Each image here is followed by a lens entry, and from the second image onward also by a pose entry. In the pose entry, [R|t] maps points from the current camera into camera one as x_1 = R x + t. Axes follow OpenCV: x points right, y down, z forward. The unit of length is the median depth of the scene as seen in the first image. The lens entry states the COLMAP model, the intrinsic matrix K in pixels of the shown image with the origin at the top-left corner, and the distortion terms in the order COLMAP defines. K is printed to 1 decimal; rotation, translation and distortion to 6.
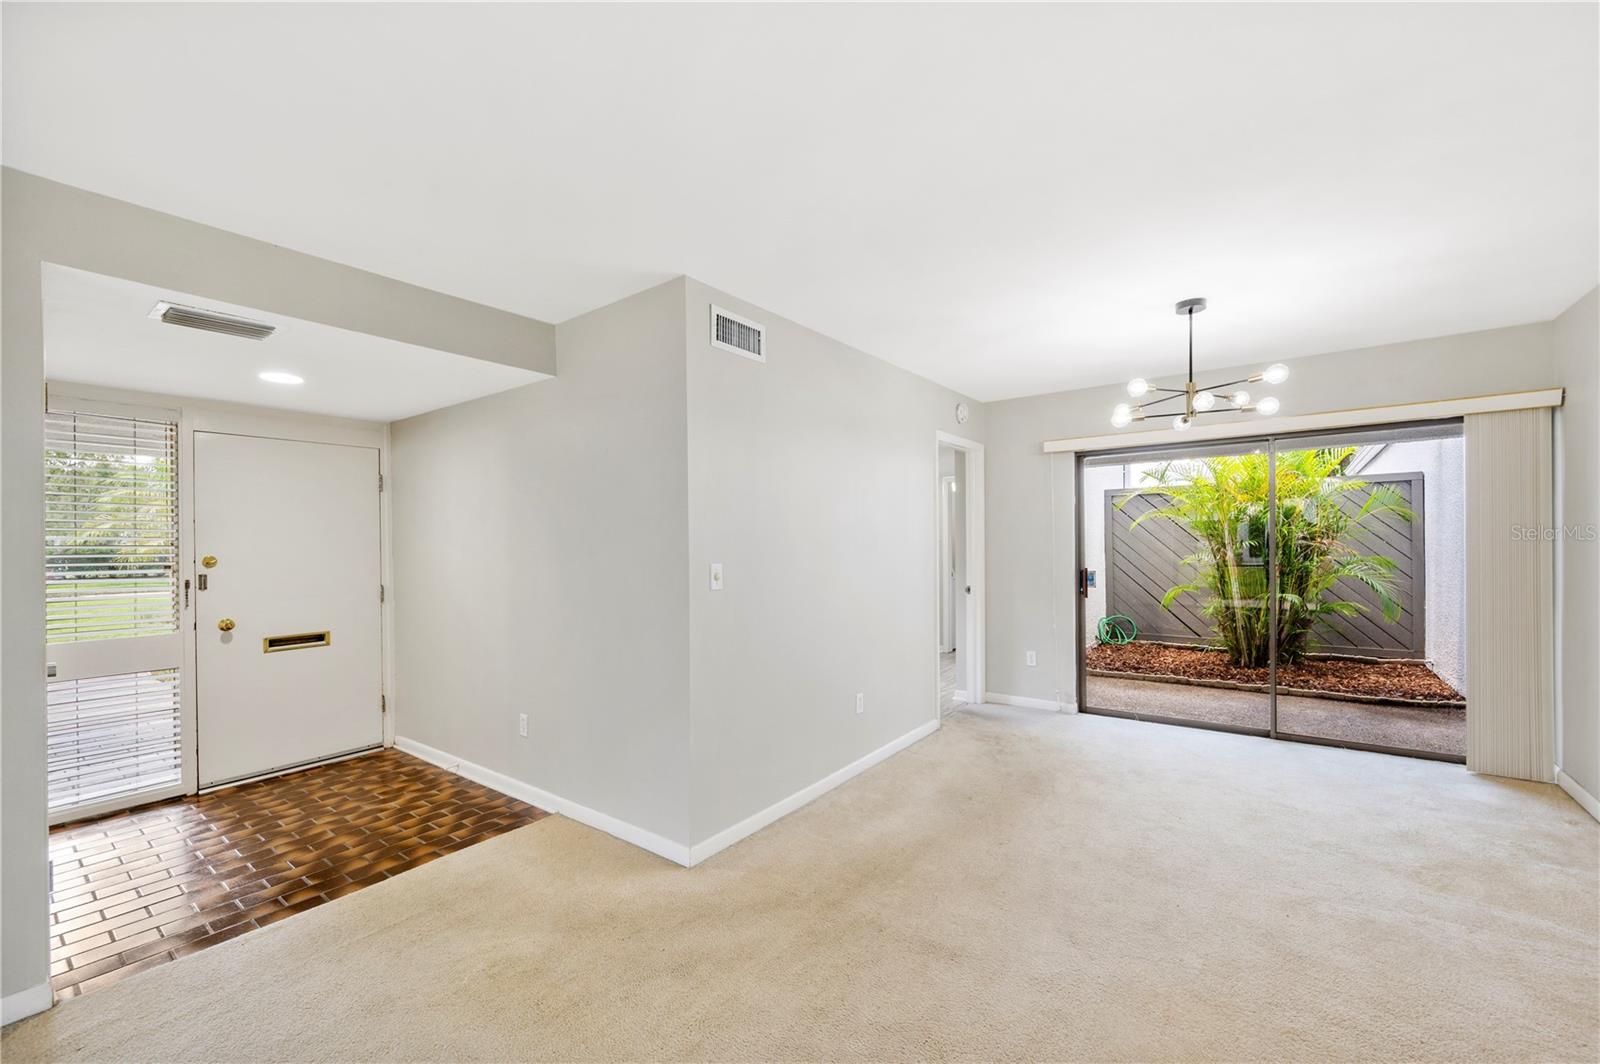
lens RADIAL K [[644.5, 0, 792.4], [0, 644.5, 550.4], [0, 0, 1]] dist [0.000623, 0.000484]
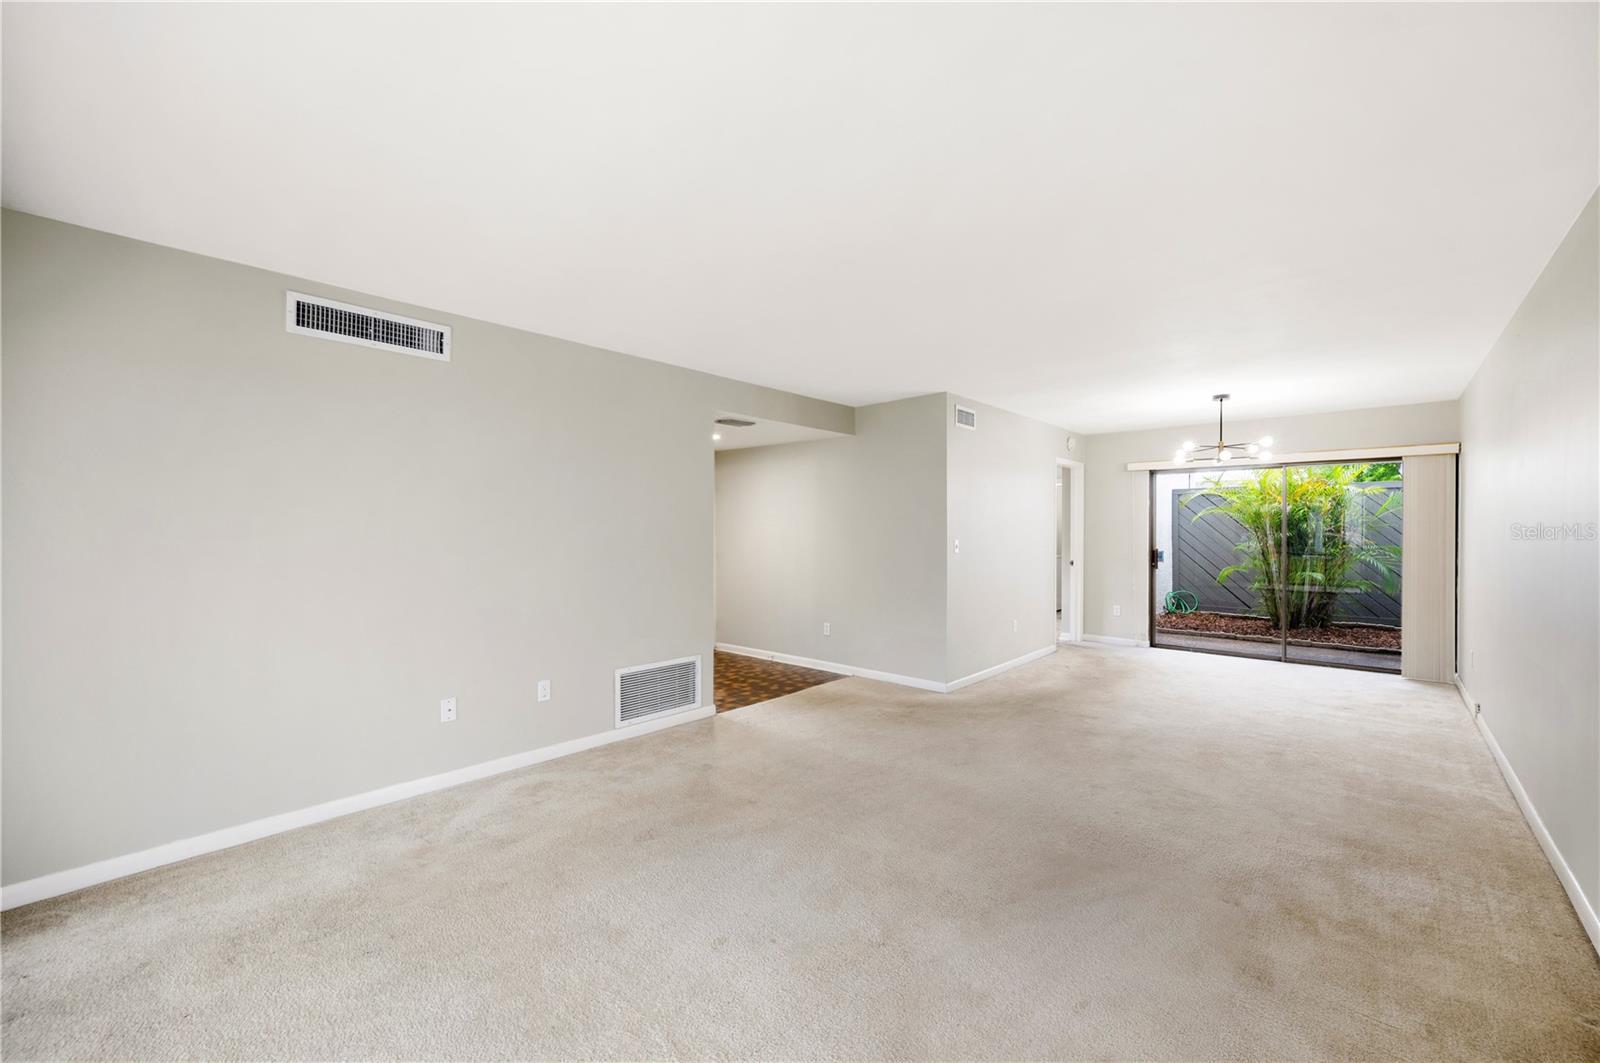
lens RADIAL K [[636.7, 0, 800.0], [0, 636.7, 531.5], [0, 0, 1]] dist [0.000410, 0.000045]
pose [[0.996601, 0.014978, -0.081010, -0.221764], [-0.015427, 0.999869, -0.004923, 0.006887], [0.080926, 0.006156, 0.996701, -0.477774]]
